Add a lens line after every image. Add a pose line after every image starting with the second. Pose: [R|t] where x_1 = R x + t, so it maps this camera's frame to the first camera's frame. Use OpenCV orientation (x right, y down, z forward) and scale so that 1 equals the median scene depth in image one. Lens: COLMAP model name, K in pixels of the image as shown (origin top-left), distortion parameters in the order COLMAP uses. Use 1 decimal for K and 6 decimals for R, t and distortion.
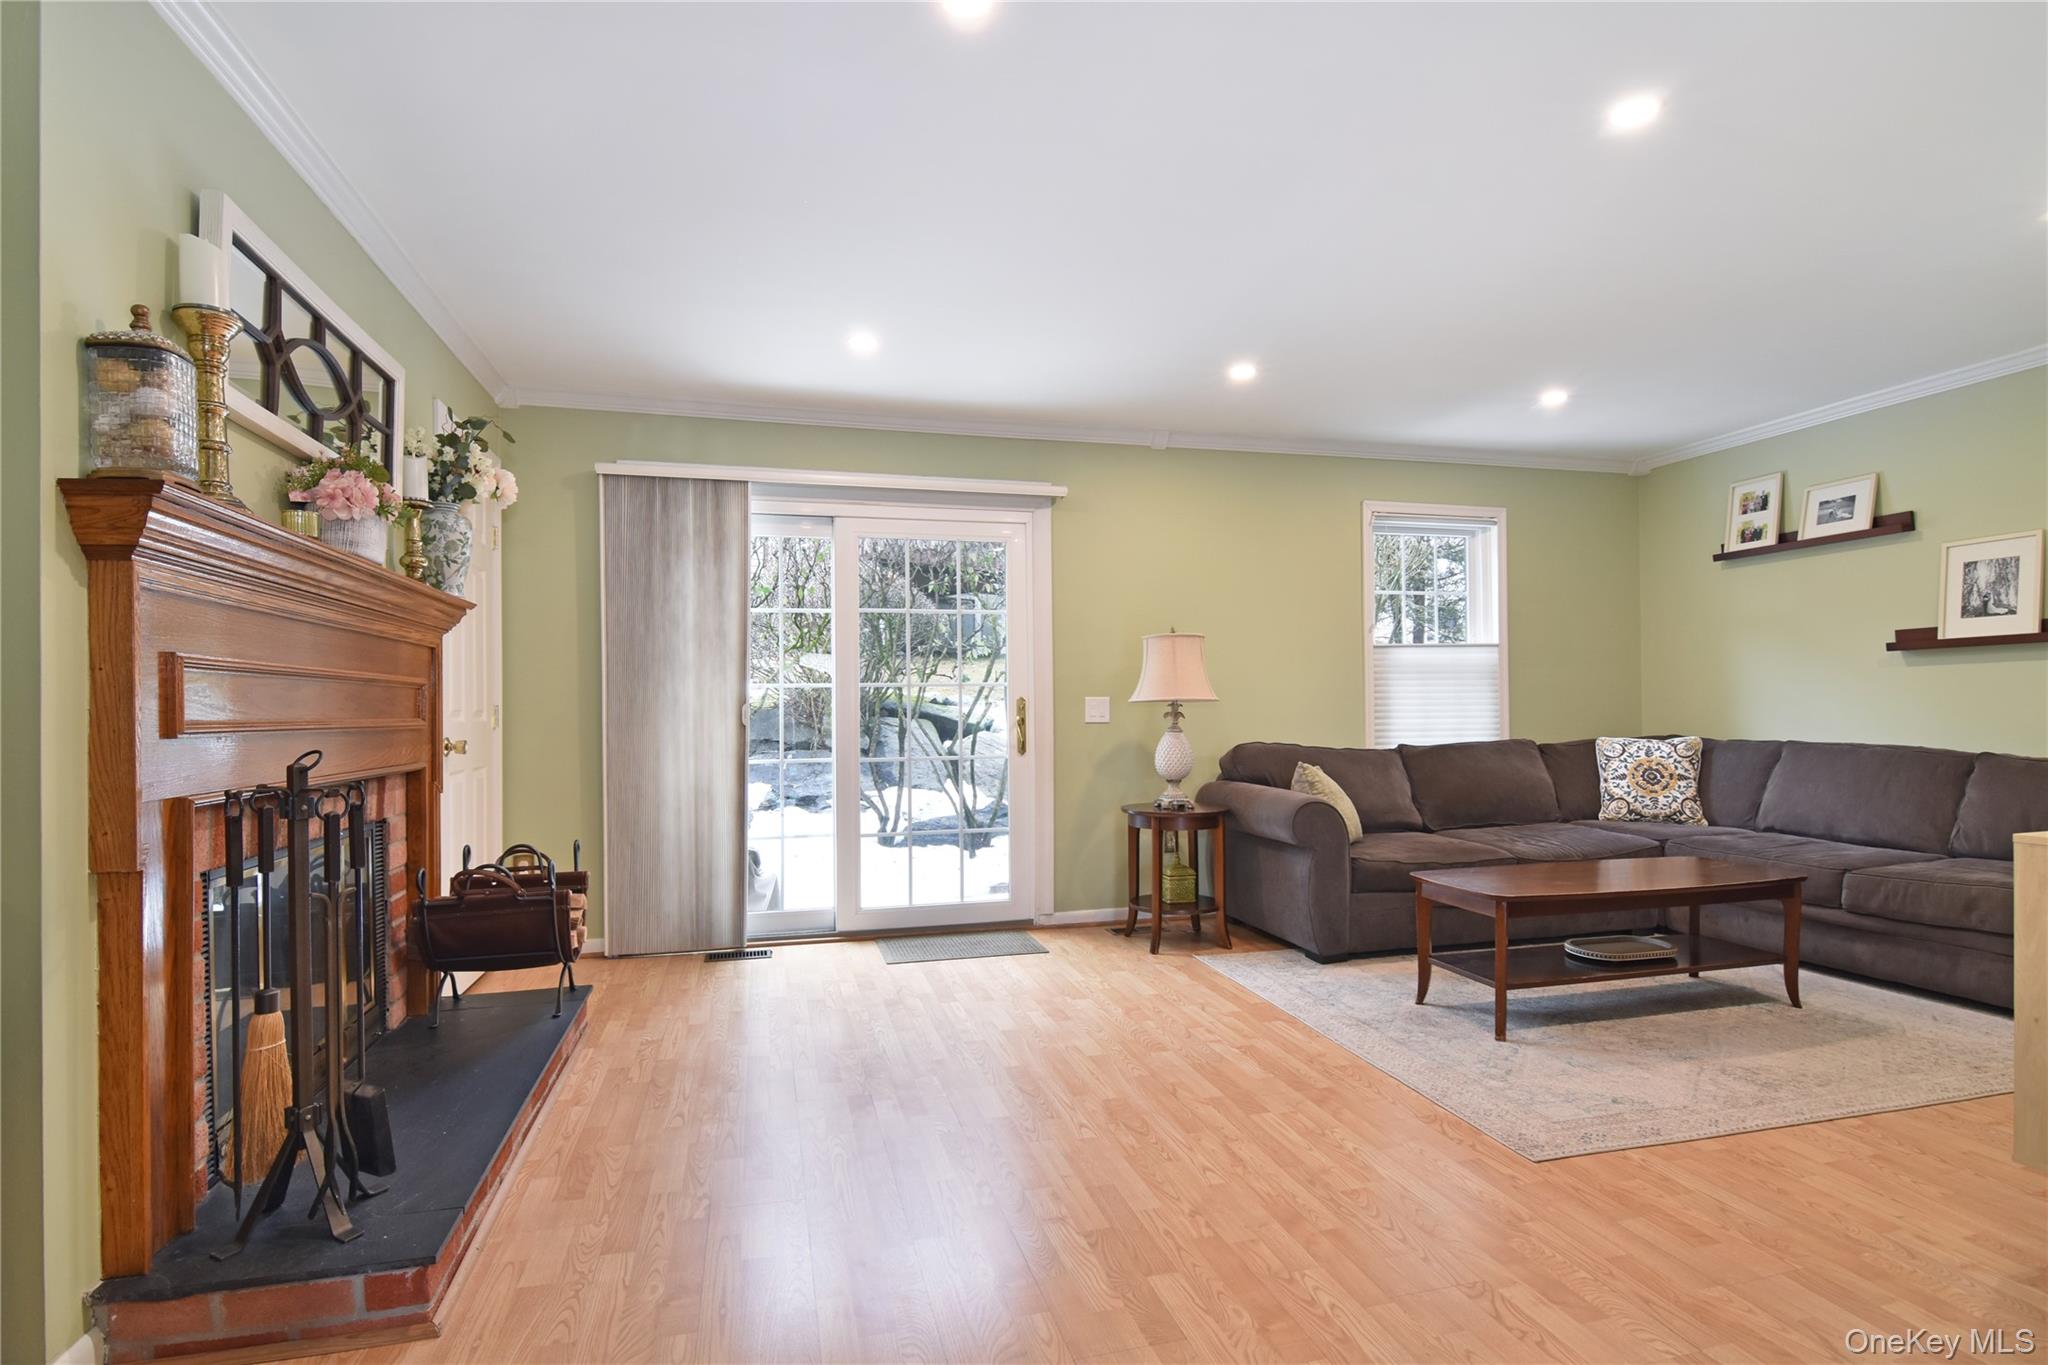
lens RADIAL K [[993.1, 0, 1018.0], [0, 993.1, 699.8], [0, 0, 1]] dist [-0.006036, -0.002500]
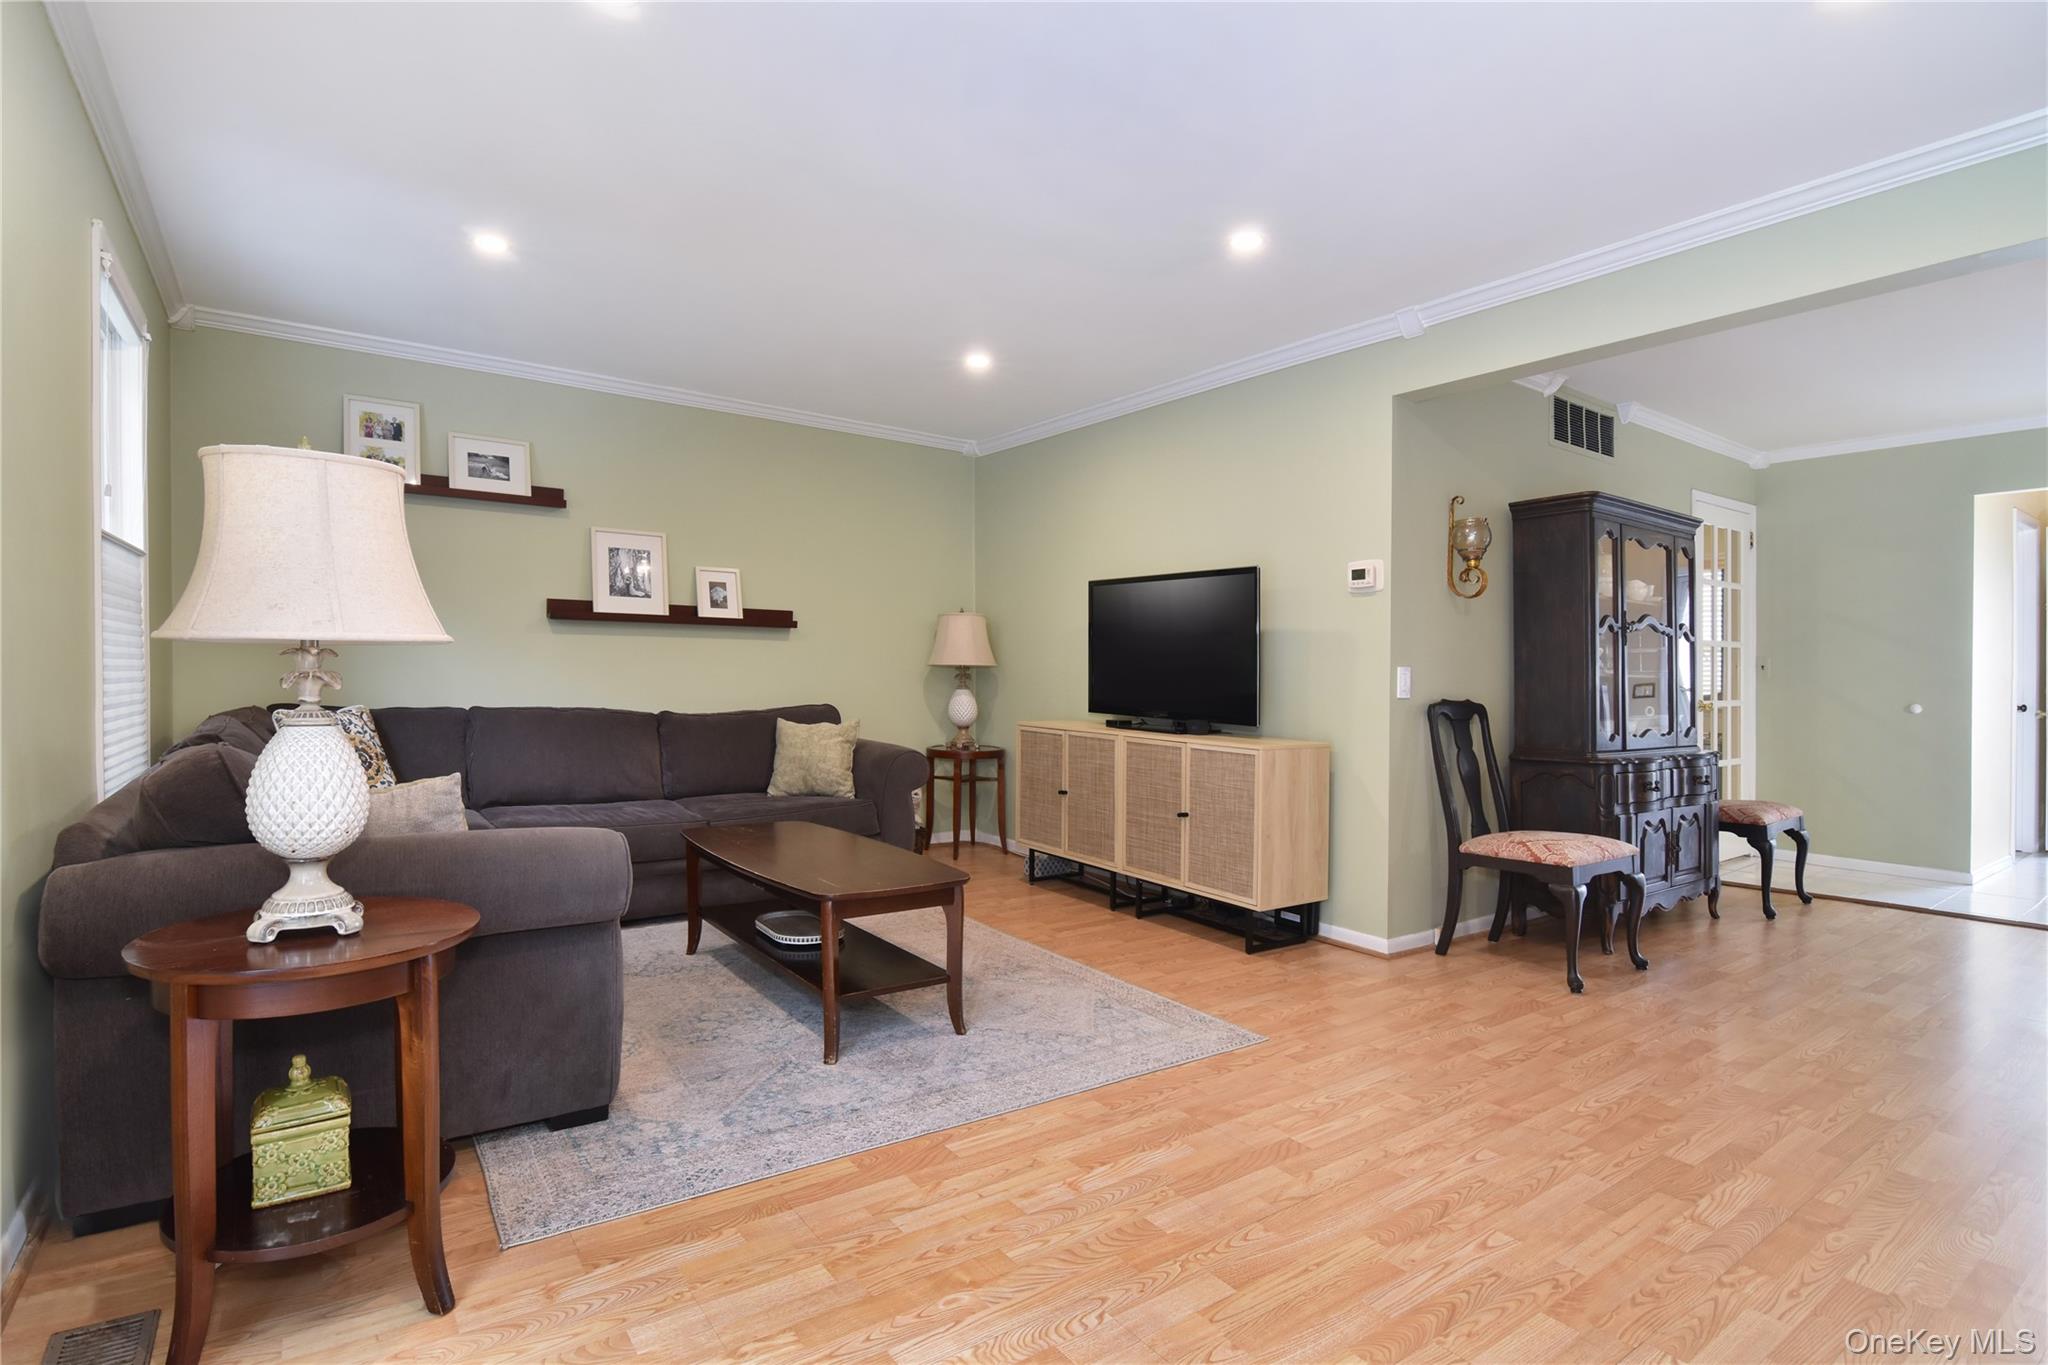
lens RADIAL K [[993.1, 0, 1014.7], [0, 993.1, 684.4], [0, 0, 1]] dist [-0.006036, -0.002500]
pose [[-0.356183, -0.008007, 0.934382, -0.392691], [-0.025248, 0.999681, -0.001058, 0.013883], [-0.934075, -0.023968, -0.356271, 1.262037]]
